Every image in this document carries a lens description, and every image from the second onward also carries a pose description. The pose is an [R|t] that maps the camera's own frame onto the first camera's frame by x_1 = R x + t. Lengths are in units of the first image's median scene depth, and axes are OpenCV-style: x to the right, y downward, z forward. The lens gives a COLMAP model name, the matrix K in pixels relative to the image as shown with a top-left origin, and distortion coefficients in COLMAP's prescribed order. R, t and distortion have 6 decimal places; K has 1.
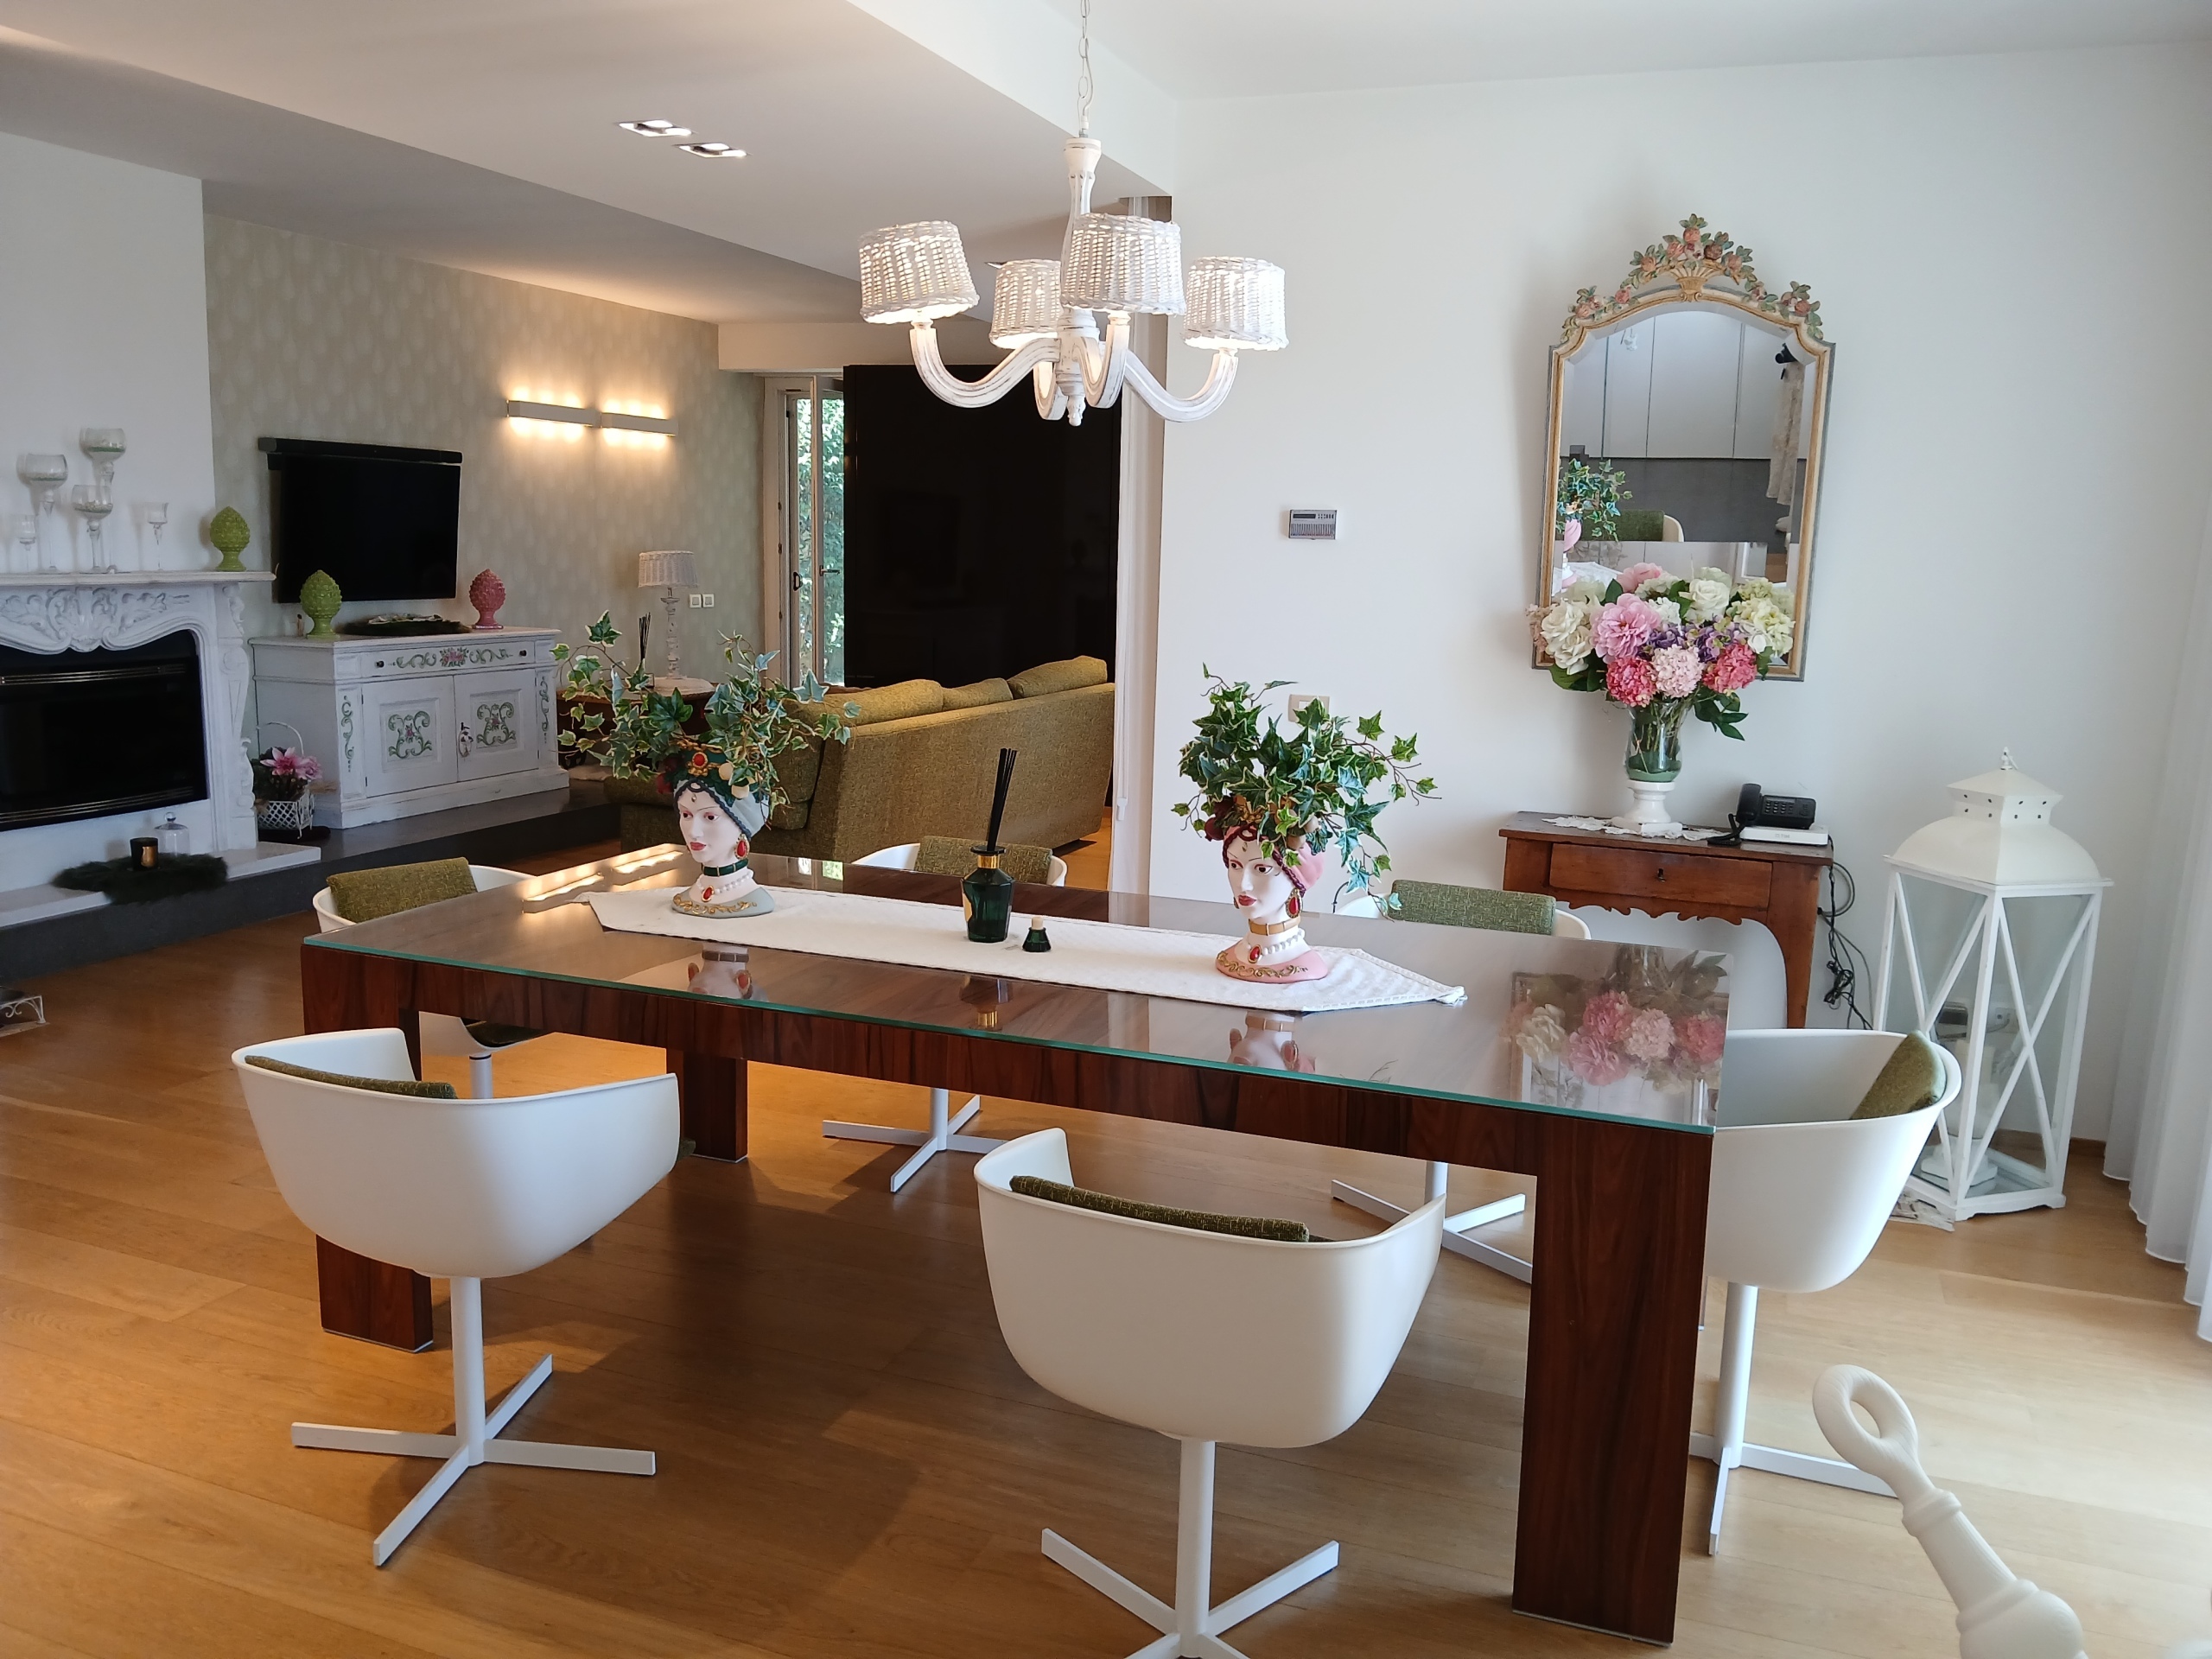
lens RADIAL K [[1742.1, 0, 1058.7], [0, 1742.1, 833.3], [0, 0, 1]] dist [0.256654, -0.613680]
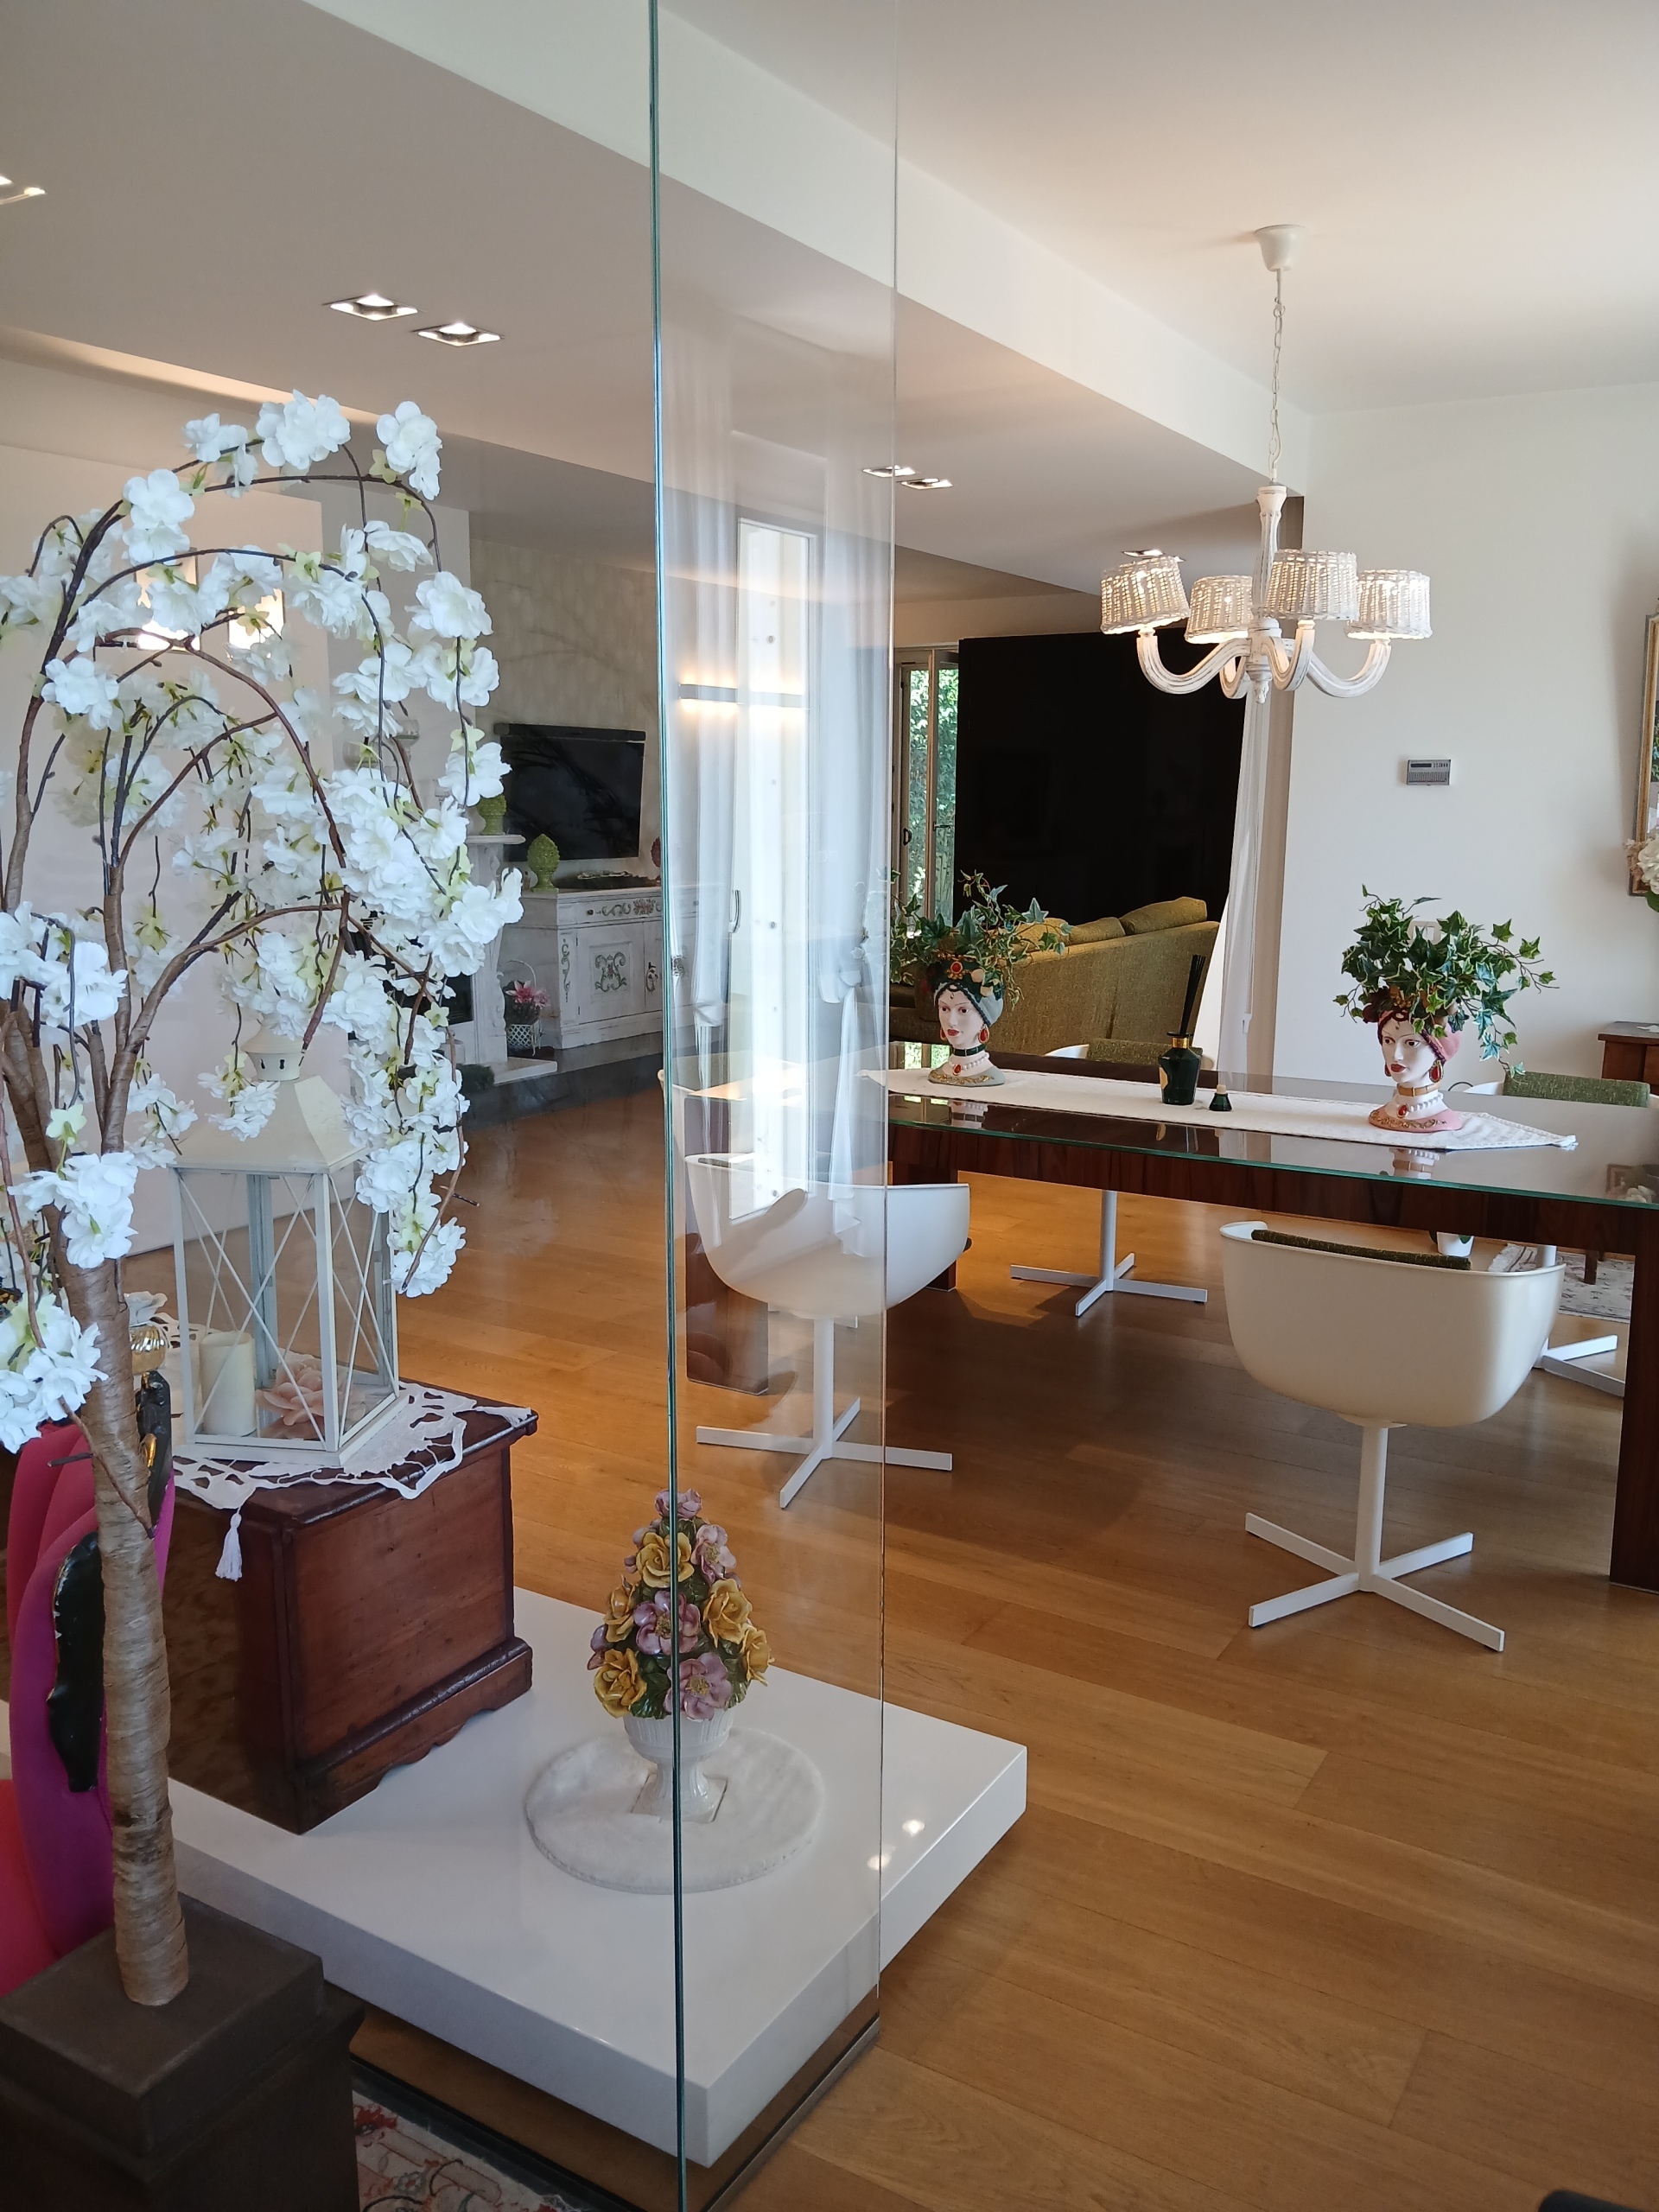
lens RADIAL K [[1742.1, 0, 829.5], [0, 1742.1, 1106.0], [0, 0, 1]] dist [0.256654, -0.613680]
pose [[0.988402, 0.008517, -0.151619, -0.104348], [-0.007012, 0.999921, 0.010463, 0.053805], [0.151696, -0.009279, 0.988384, -0.347835]]
